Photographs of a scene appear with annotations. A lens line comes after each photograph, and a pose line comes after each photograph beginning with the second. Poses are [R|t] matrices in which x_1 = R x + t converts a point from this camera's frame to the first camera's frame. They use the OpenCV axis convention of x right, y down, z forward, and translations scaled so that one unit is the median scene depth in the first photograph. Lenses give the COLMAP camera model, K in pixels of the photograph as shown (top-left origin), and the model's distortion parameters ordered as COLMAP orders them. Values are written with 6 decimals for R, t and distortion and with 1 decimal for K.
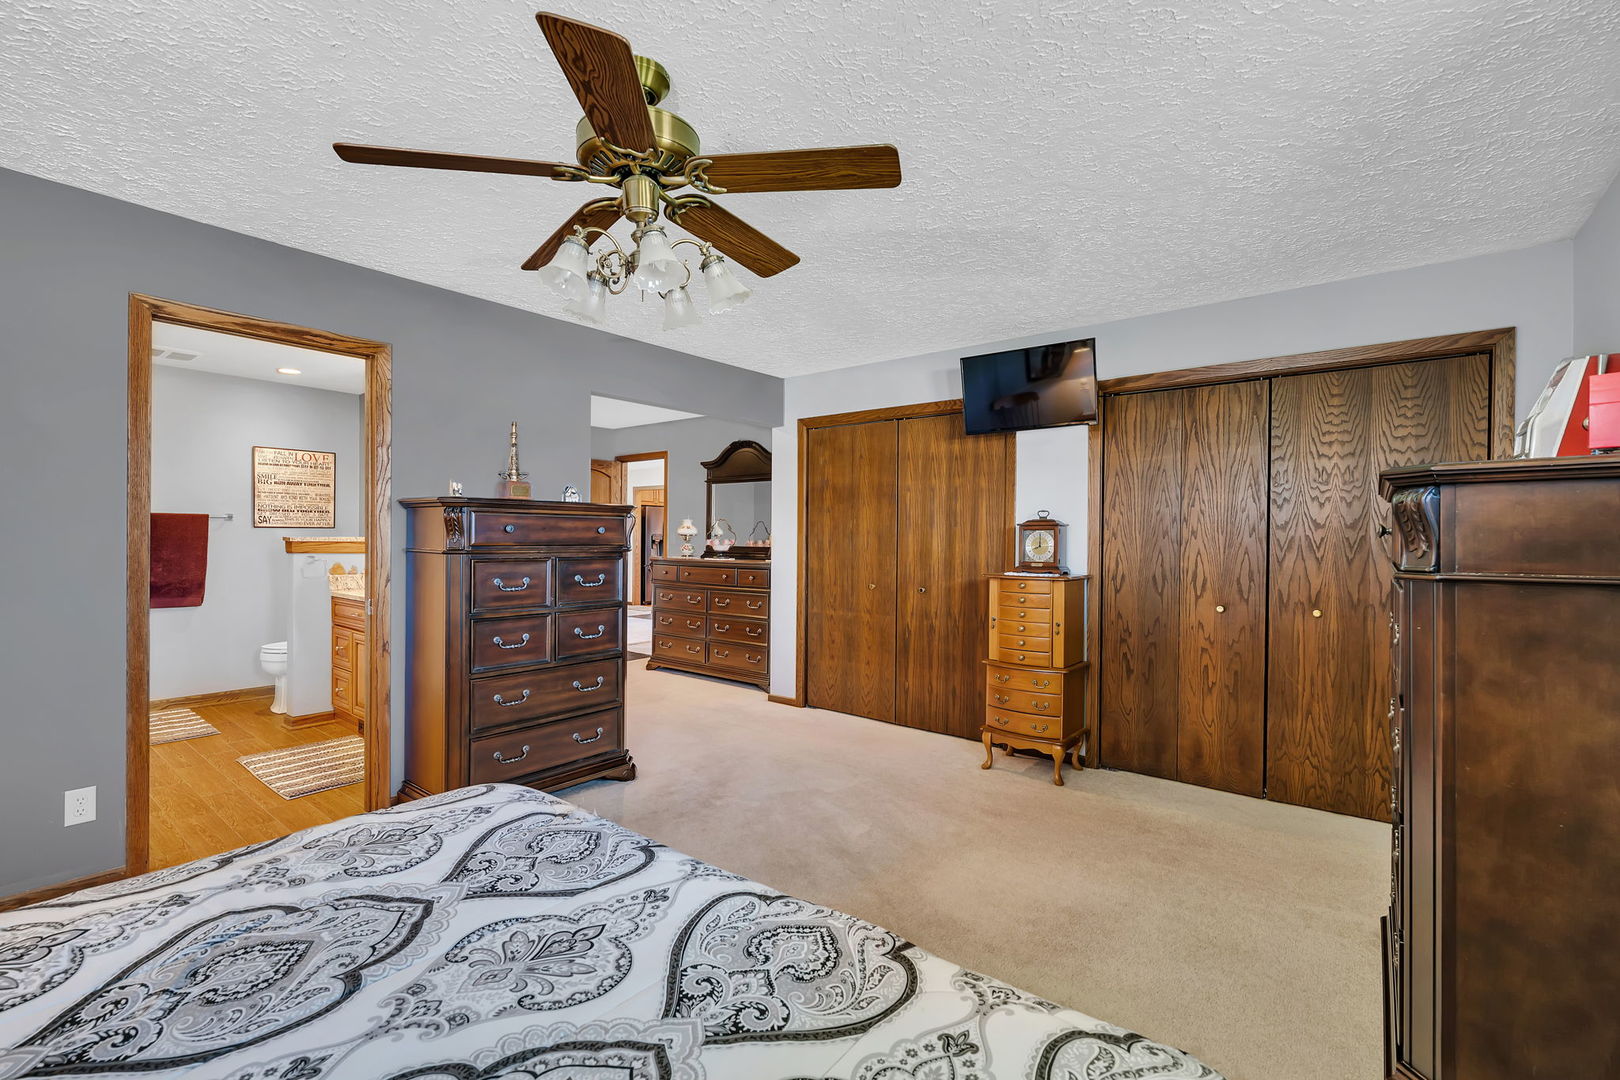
lens RADIAL K [[711.1, 0, 810.0], [0, 711.1, 540.0], [0, 0, 1]] dist [-0.001673, -0.000197]
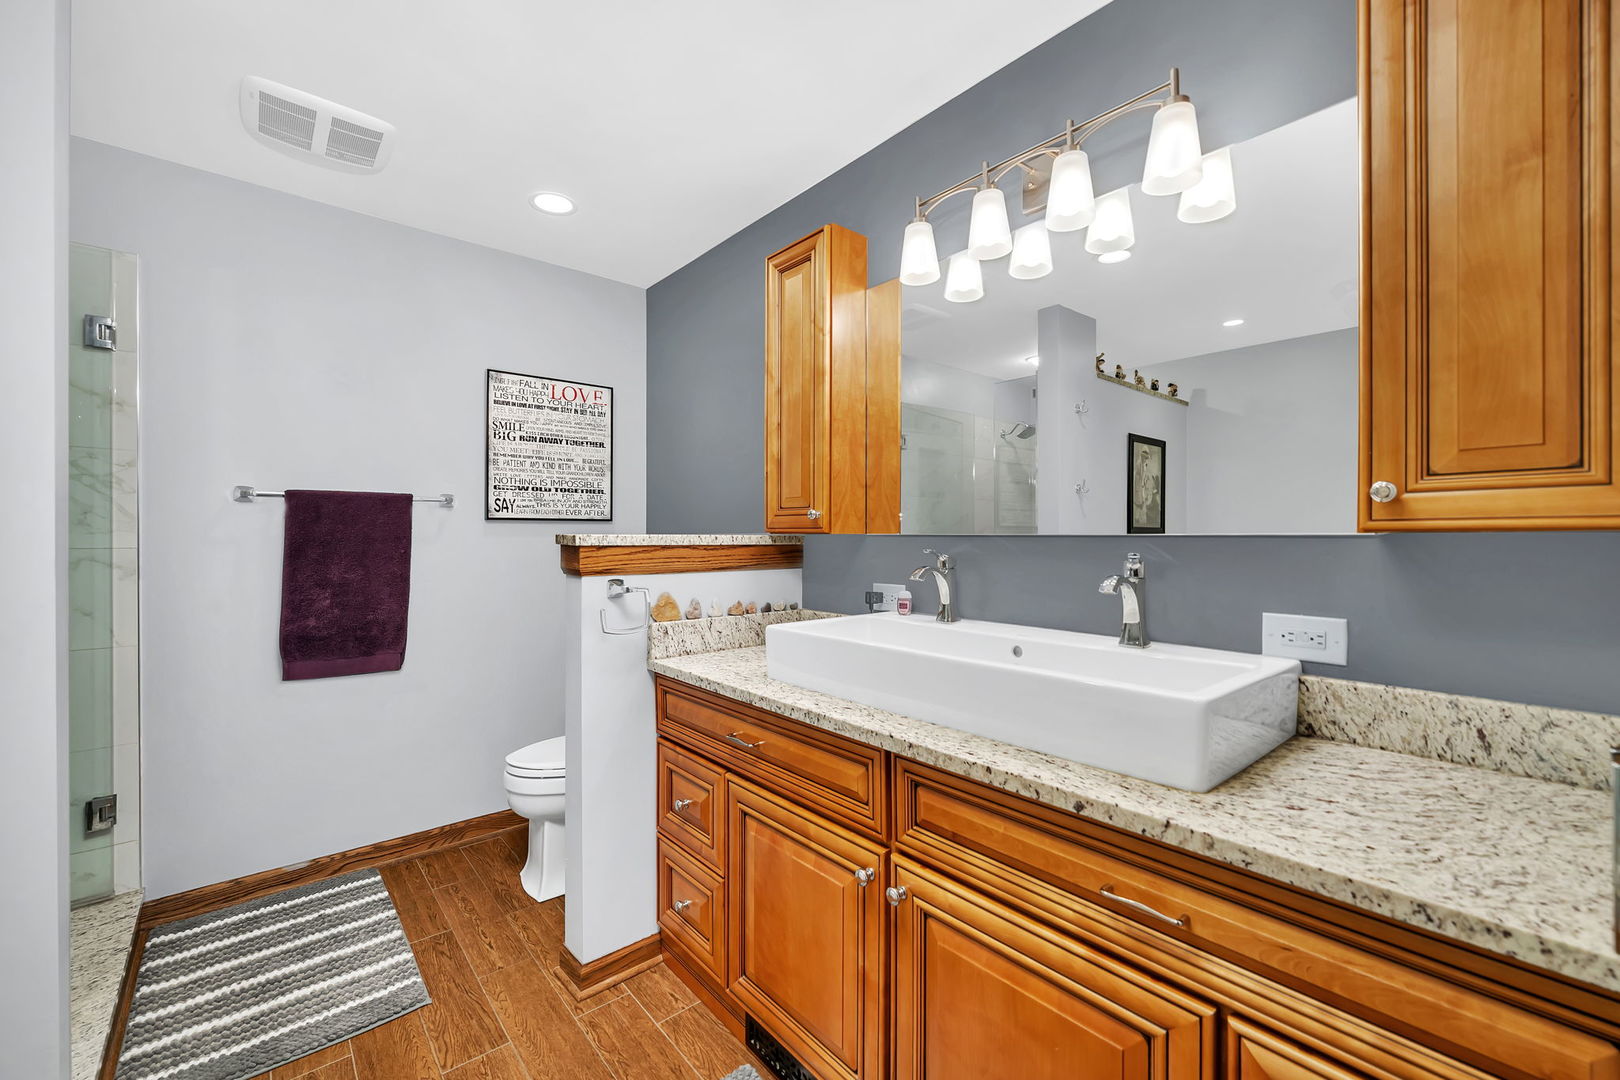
lens RADIAL K [[662.4, 0, 809.6], [0, 662.4, 537.4], [0, 0, 1]] dist [-0.001568, -0.000026]
pose [[0.982826, -0.004934, -0.184468, -0.473284], [0.004830, 0.999988, -0.001012, -0.002275], [0.184470, 0.000104, 0.982838, 0.579452]]
